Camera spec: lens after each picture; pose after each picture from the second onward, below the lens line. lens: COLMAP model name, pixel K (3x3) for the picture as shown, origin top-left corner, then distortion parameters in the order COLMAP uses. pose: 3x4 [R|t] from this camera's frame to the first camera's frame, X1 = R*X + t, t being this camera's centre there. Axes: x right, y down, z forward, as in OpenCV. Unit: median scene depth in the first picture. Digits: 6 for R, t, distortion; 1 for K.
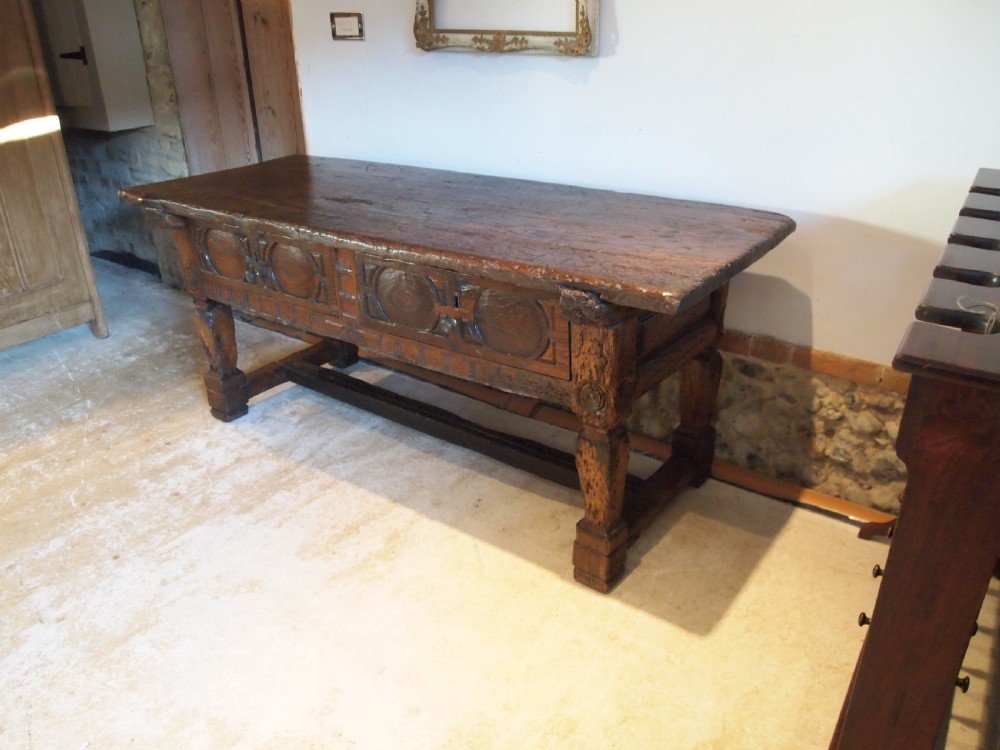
lens RADIAL K [[811.7, 0, 505.2], [0, 811.7, 376.5], [0, 0, 1]] dist [-0.036606, -0.004625]
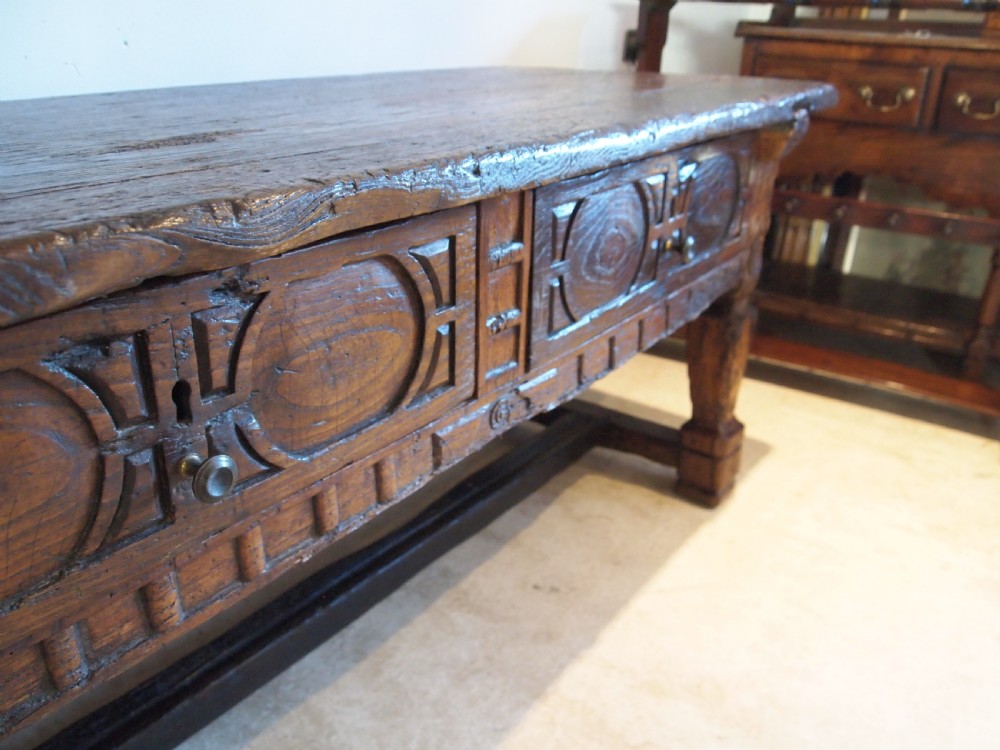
lens RADIAL K [[797.1, 0, 500.0], [0, 797.1, 375.0], [0, 0, 1]] dist [-0.030213, -0.003526]
pose [[0.018889, -0.386234, 0.922207, -0.509318], [0.418872, 0.840581, 0.343468, -0.191197], [-0.907849, 0.379799, 0.177660, 0.852369]]
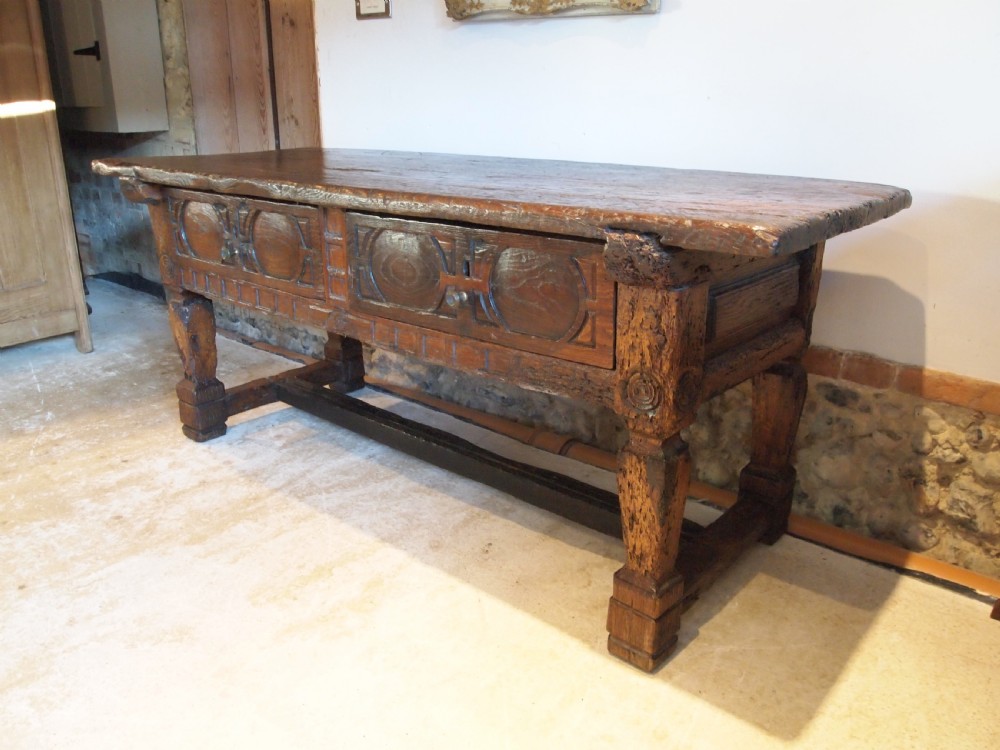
lens RADIAL K [[811.7, 0, 505.2], [0, 811.7, 376.5], [0, 0, 1]] dist [-0.036606, -0.004625]
pose [[0.997770, 0.045550, -0.048780, 0.013816], [-0.050333, 0.993533, -0.101776, 0.068955], [0.043829, 0.104005, 0.993611, 0.202316]]
